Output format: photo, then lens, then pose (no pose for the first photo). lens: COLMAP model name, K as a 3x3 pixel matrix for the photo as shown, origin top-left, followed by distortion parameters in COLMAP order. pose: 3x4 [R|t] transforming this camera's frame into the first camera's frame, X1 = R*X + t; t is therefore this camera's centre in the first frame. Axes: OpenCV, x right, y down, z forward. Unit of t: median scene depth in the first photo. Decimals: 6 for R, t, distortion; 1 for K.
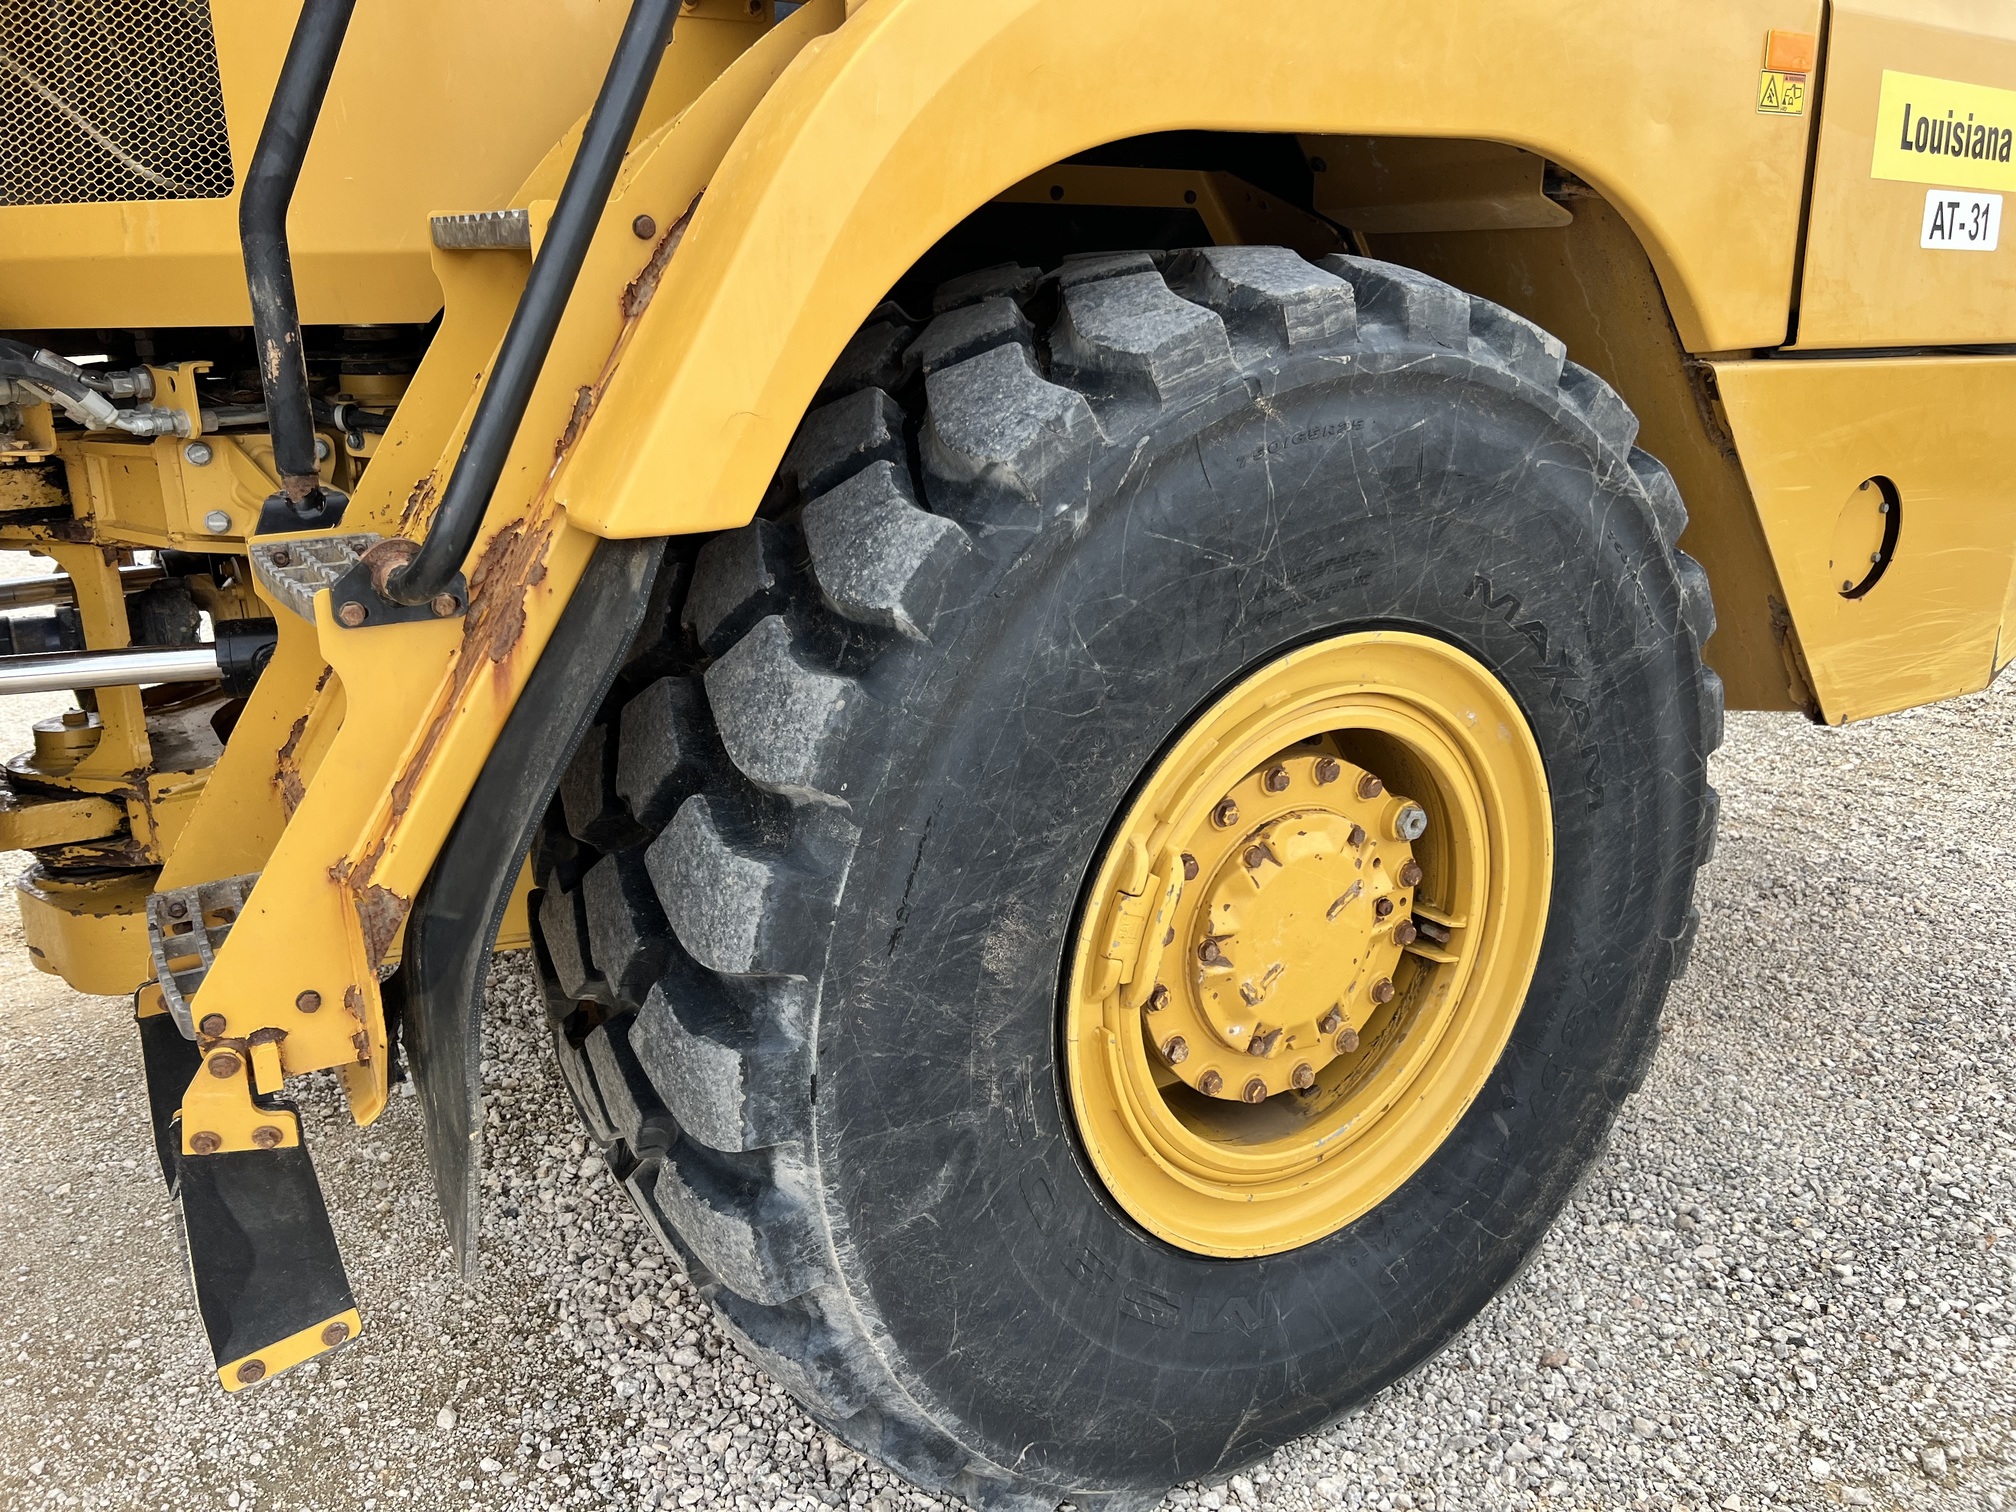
lens RADIAL K [[1540.0, 0, 1003.6], [0, 1540.0, 774.0], [0, 0, 1]] dist [0.020086, -0.005429]
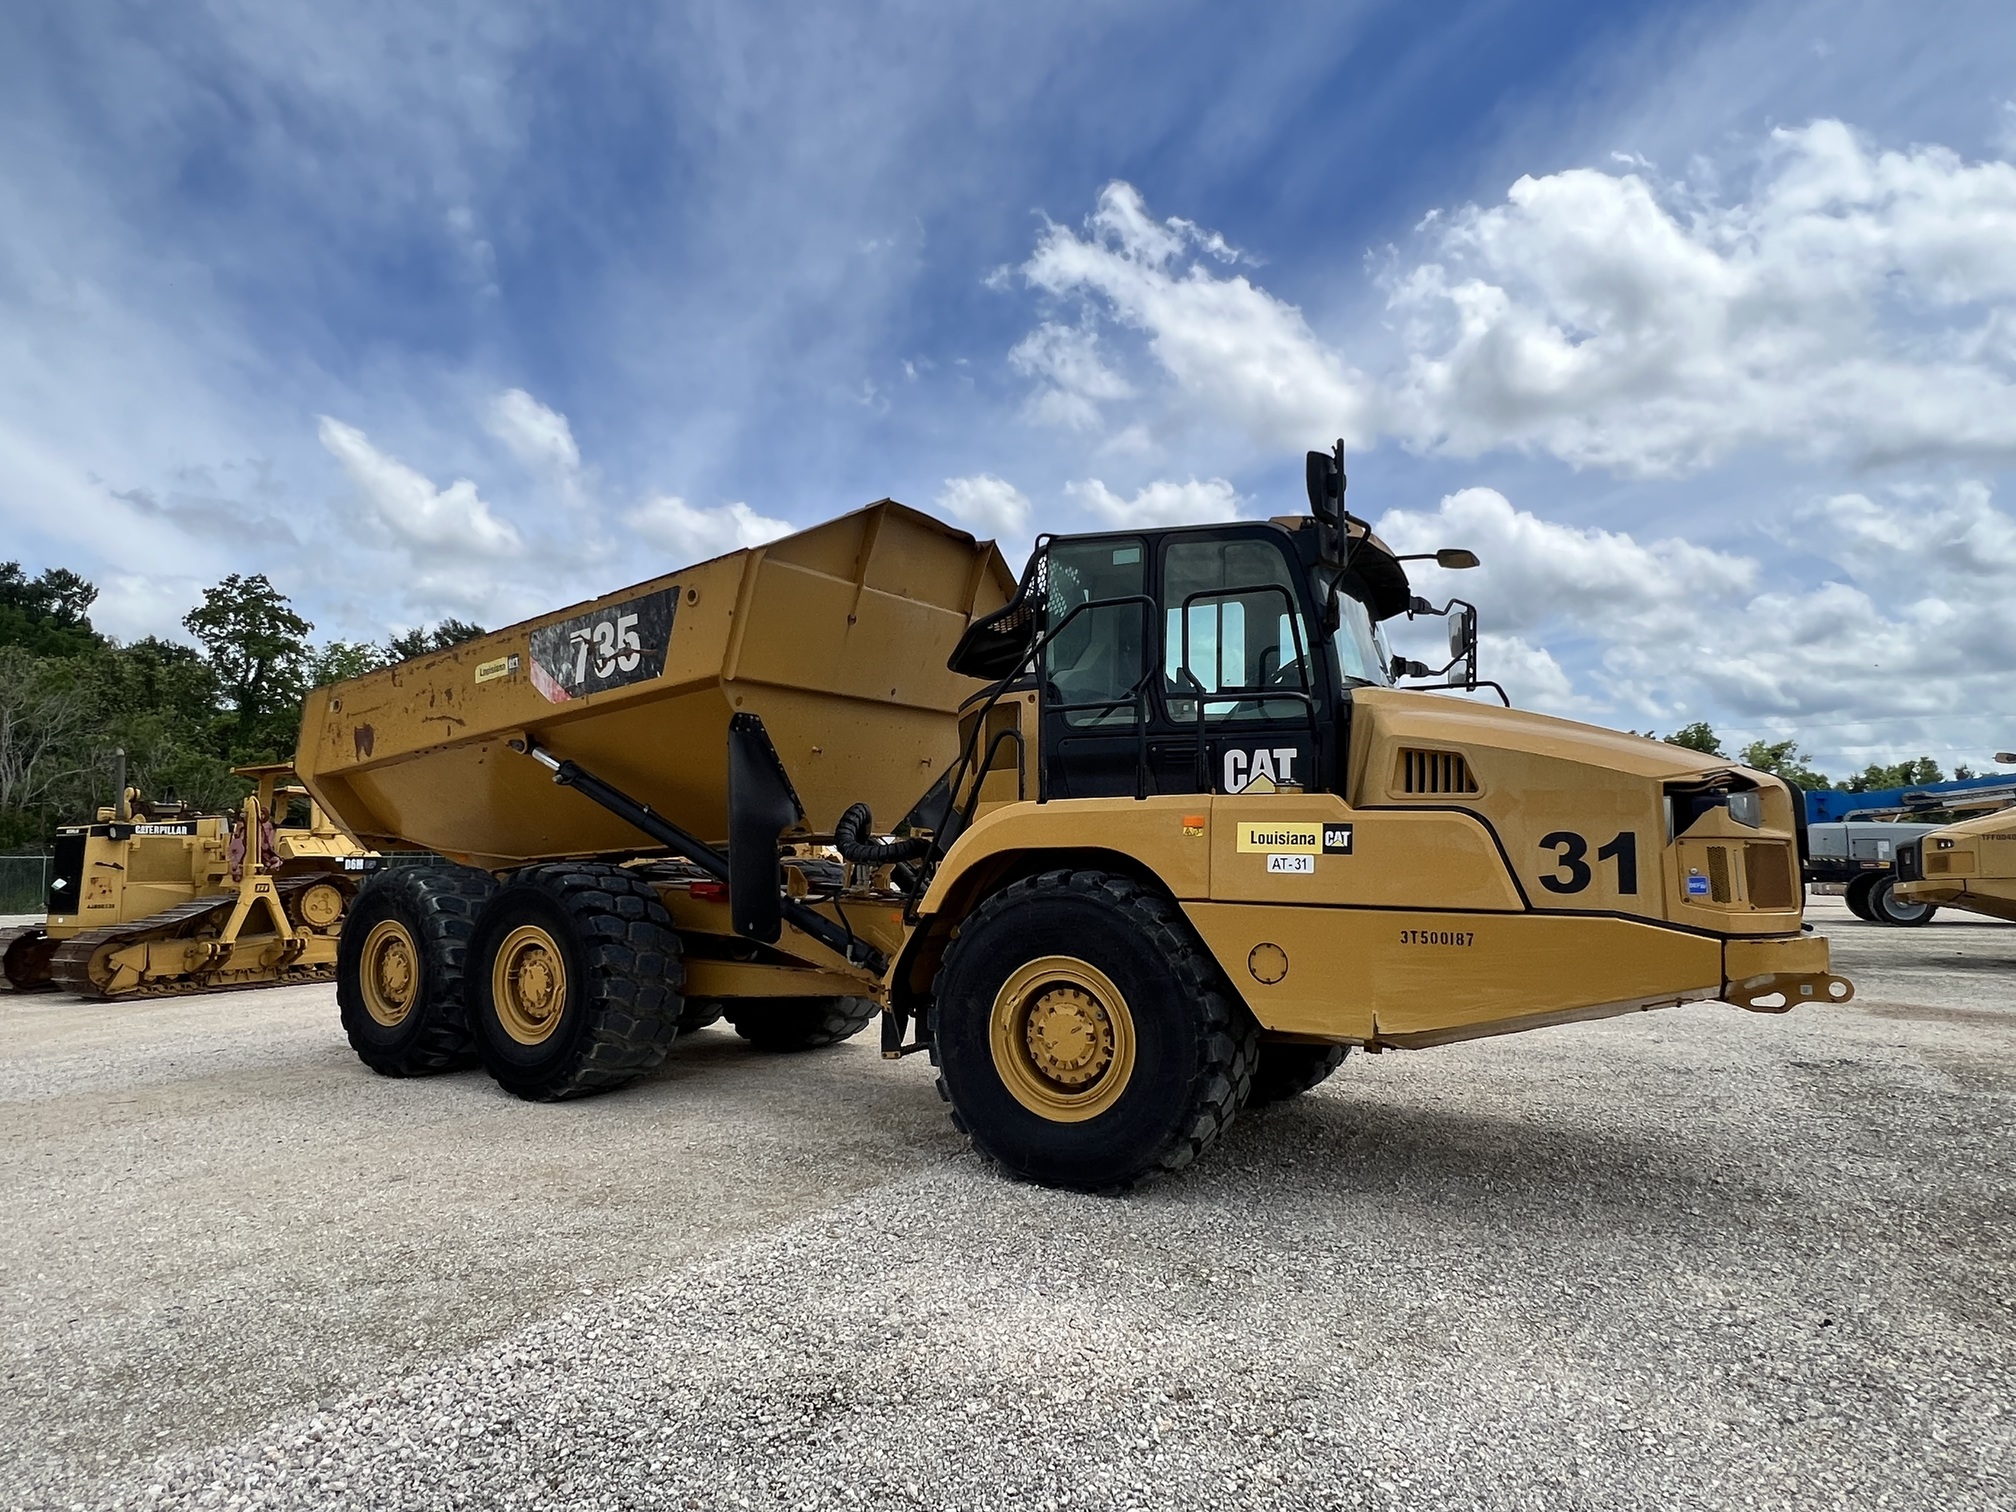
lens RADIAL K [[1154.6, 0, 1004.1], [0, 1154.6, 750.5], [0, 0, 1]] dist [-0.019754, 0.002187]
pose [[0.459926, -0.067048, -0.885422, 3.499753], [-0.270909, 0.939009, -0.211827, 0.109177], [0.845622, 0.337293, 0.413711, -0.746298]]
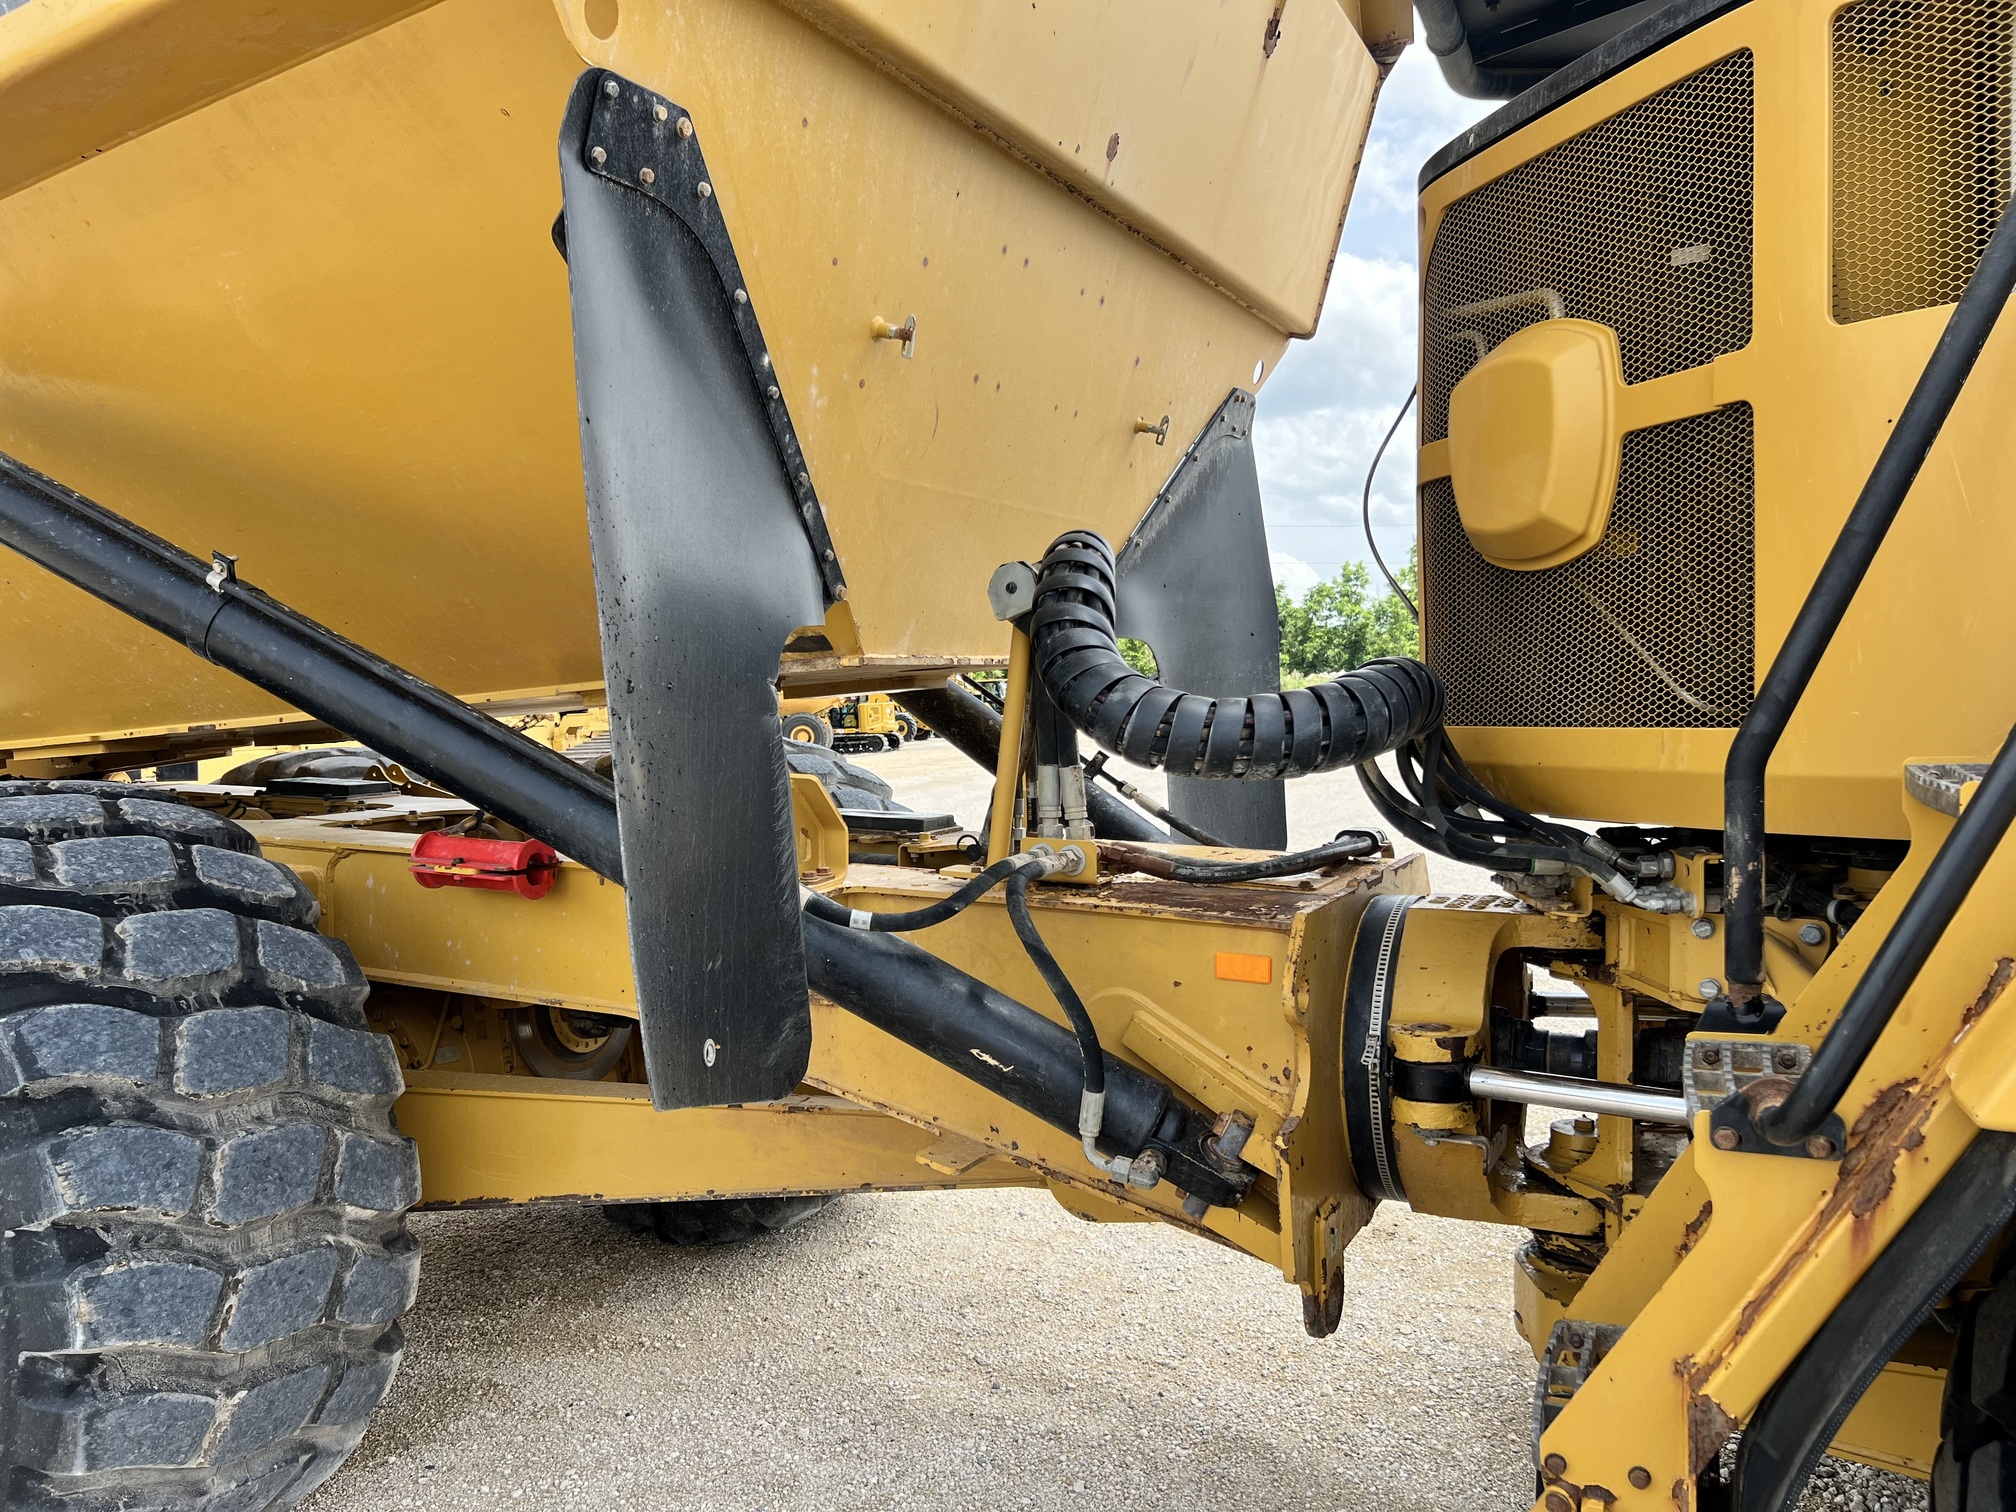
lens RADIAL K [[1540.0, 0, 1003.6], [0, 1540.0, 774.0], [0, 0, 1]] dist [0.020086, -0.005429]
pose [[0.553347, 0.039652, -0.832007, 0.171825], [-0.230045, 0.967291, -0.106898, -0.101346], [0.800554, 0.250551, 0.544369, -0.065871]]
